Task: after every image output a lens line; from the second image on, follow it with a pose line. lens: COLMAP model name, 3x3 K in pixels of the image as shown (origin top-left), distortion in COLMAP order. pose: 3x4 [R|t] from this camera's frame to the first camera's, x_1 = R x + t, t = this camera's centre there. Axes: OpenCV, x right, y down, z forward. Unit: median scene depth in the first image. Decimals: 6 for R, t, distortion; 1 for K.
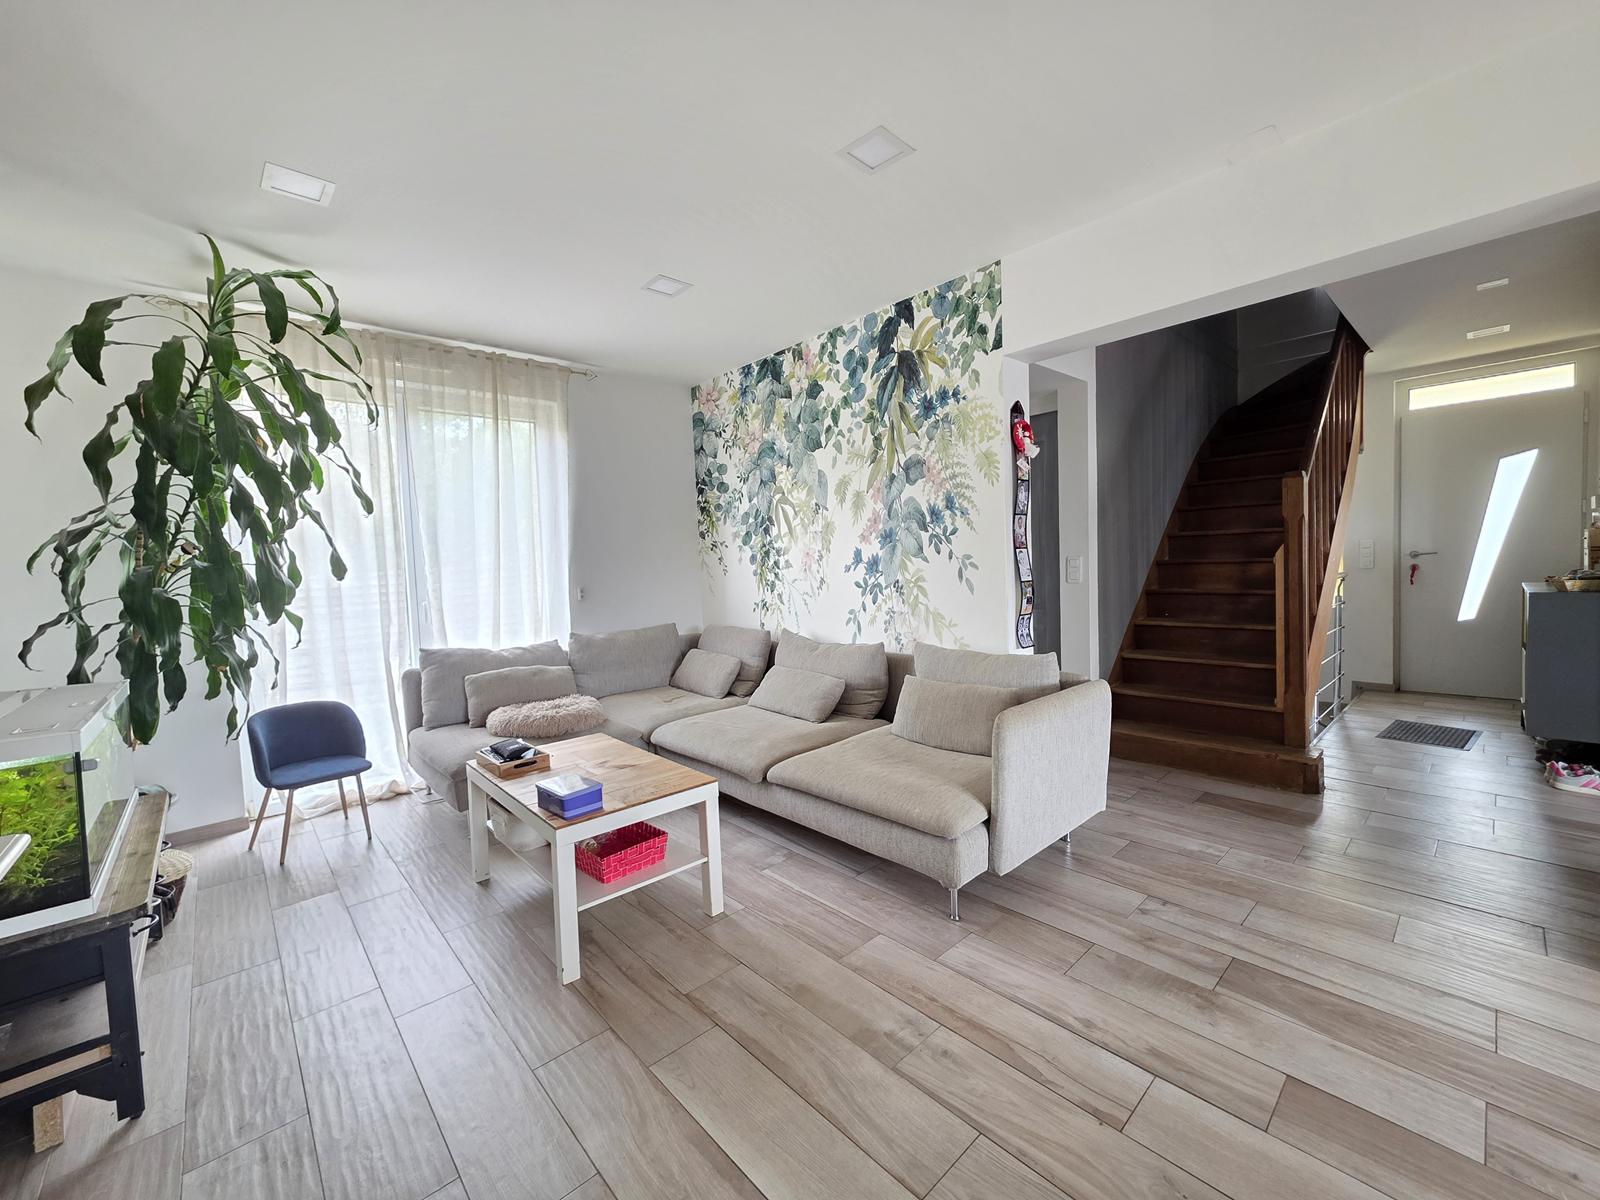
lens RADIAL K [[647.3, 0, 799.8], [0, 647.3, 595.0], [0, 0, 1]] dist [0.000707, -0.000001]
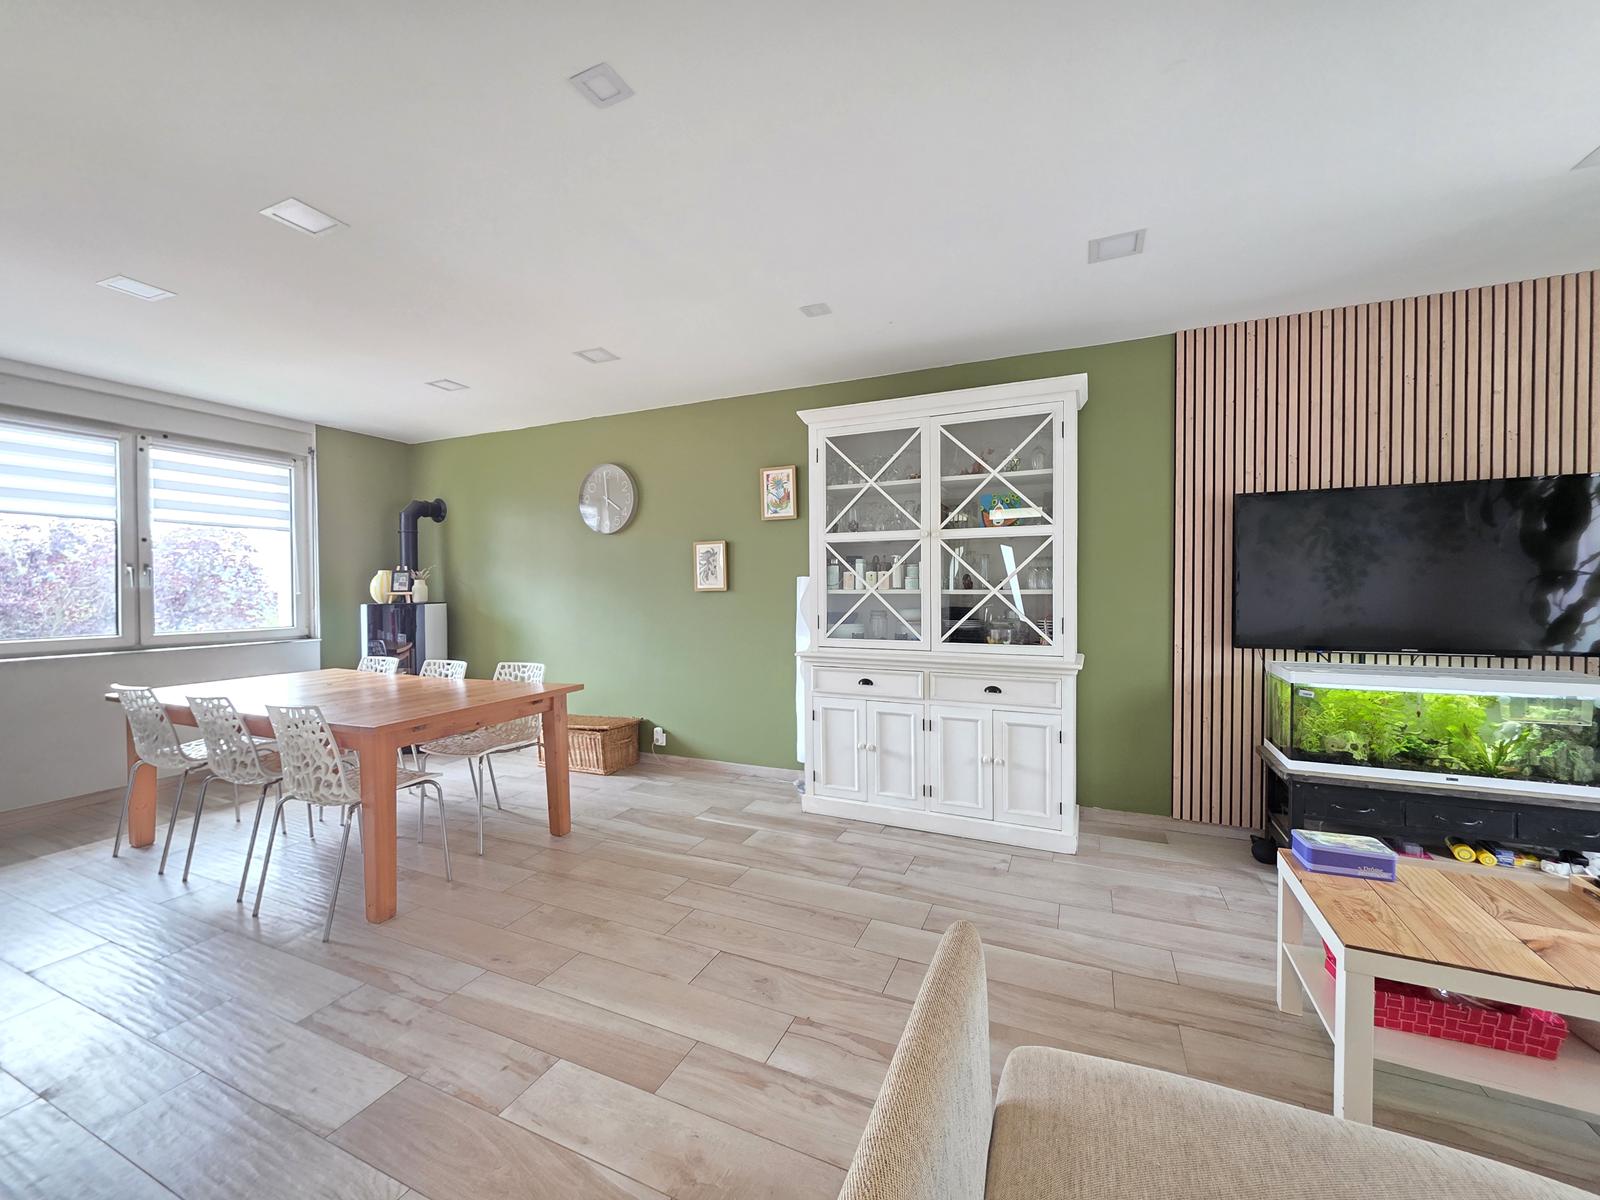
lens RADIAL K [[647.3, 0, 802.5], [0, 647.3, 599.2], [0, 0, 1]] dist [0.000707, -0.000001]
pose [[-0.916559, 0.046824, -0.397149, 0.883617], [0.018469, 0.997018, 0.074926, -0.164624], [0.399473, 0.061339, -0.914691, 1.981515]]
